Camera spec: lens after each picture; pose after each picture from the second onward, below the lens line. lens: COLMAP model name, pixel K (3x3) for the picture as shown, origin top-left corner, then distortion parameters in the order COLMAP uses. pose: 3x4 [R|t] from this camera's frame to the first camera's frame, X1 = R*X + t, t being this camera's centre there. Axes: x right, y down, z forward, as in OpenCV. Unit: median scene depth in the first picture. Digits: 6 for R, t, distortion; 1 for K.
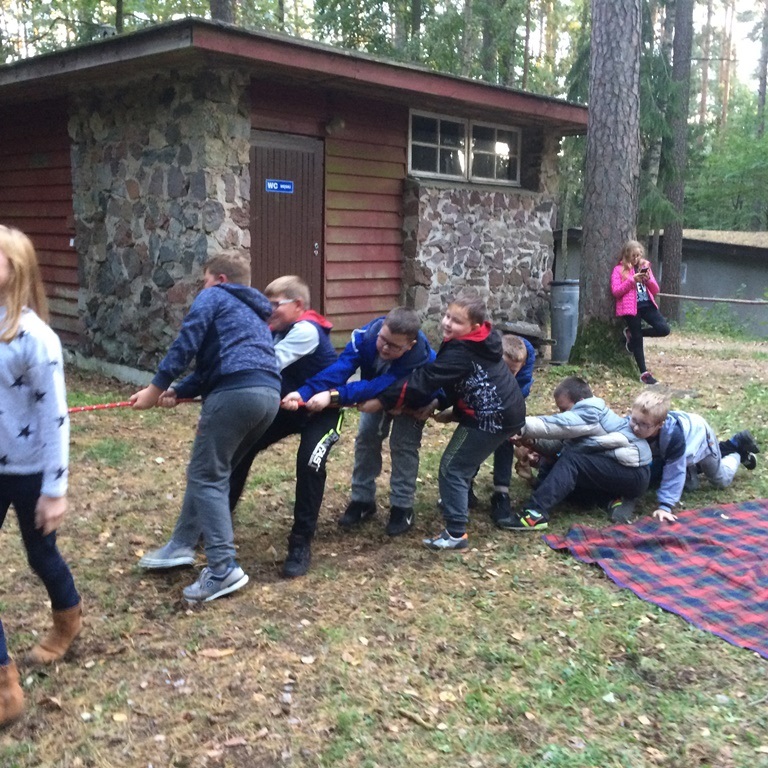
lens RADIAL K [[878.4, 0, 384.0], [0, 878.4, 384.0], [0, 0, 1]] dist [0.085201, -0.087867]
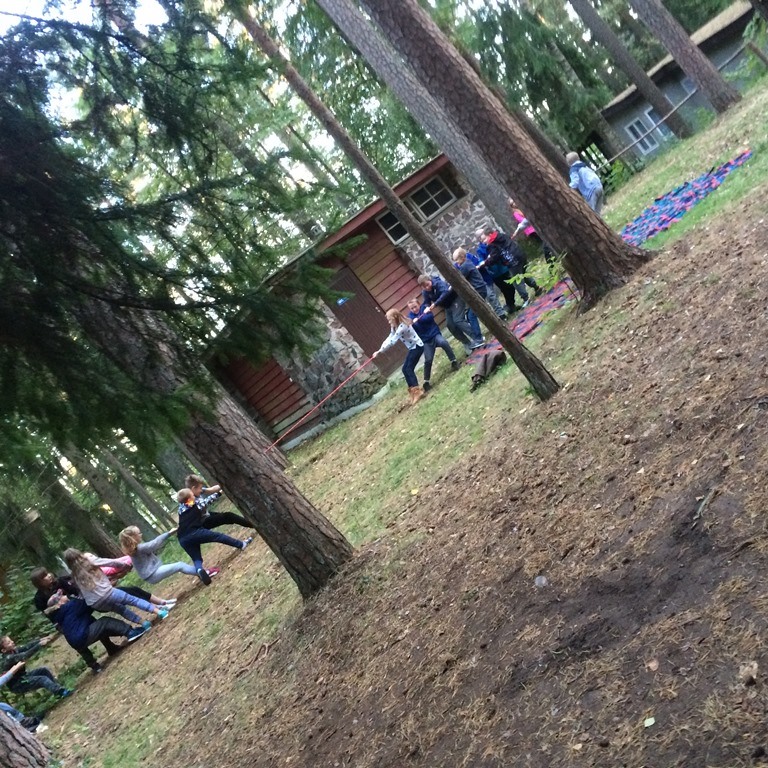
lens RADIAL K [[878.4, 0, 384.0], [0, 878.4, 384.0], [0, 0, 1]] dist [0.085201, -0.087867]
pose [[0.746048, -0.603945, -0.280468, 0.359910], [0.604452, 0.790923, -0.095282, 0.164801], [0.279374, -0.098445, 0.955122, -0.847916]]
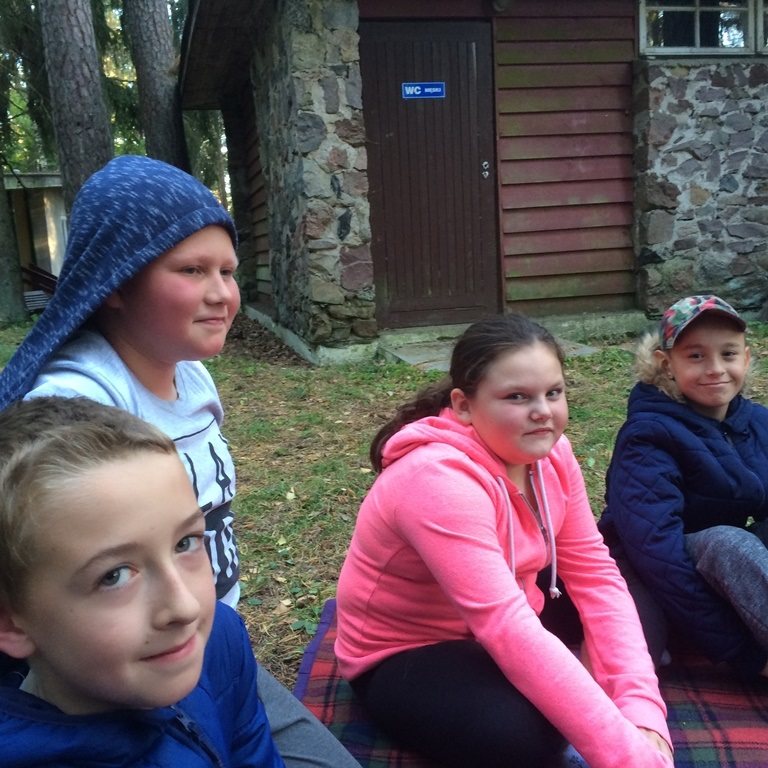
lens RADIAL K [[878.4, 0, 384.0], [0, 878.4, 384.0], [0, 0, 1]] dist [0.085201, -0.087867]
pose [[0.854139, 0.004130, -0.520028, 0.225017], [-0.006185, 0.999978, -0.002217, 0.031468], [0.520007, 0.005110, 0.854147, 0.277759]]
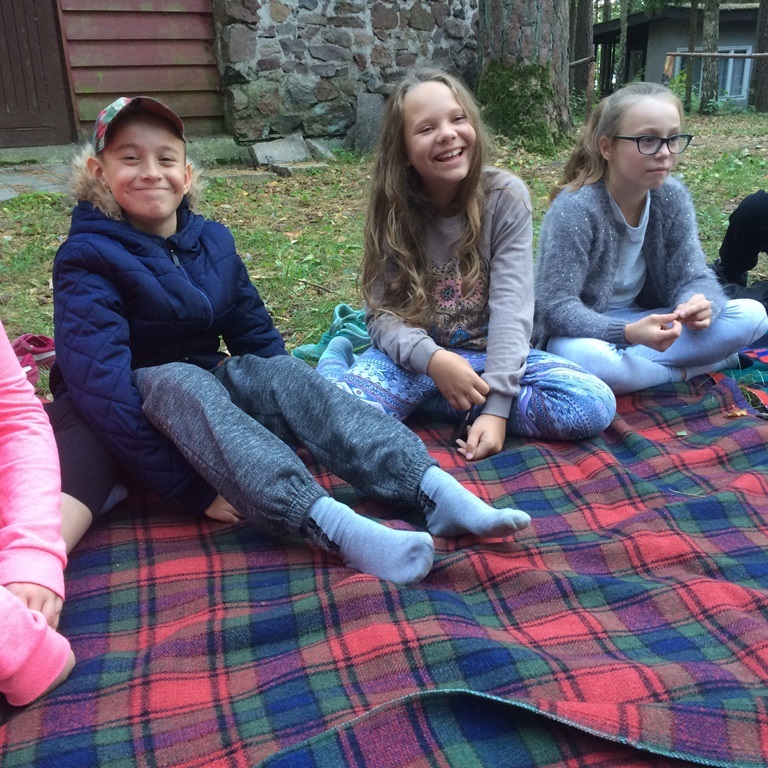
lens RADIAL K [[878.4, 0, 384.0], [0, 878.4, 384.0], [0, 0, 1]] dist [0.085201, -0.087867]
pose [[0.989074, 0.005484, -0.147321, 0.252186], [0.021843, 0.982827, 0.183233, 0.035684], [0.145796, -0.184448, 0.971968, 0.310064]]
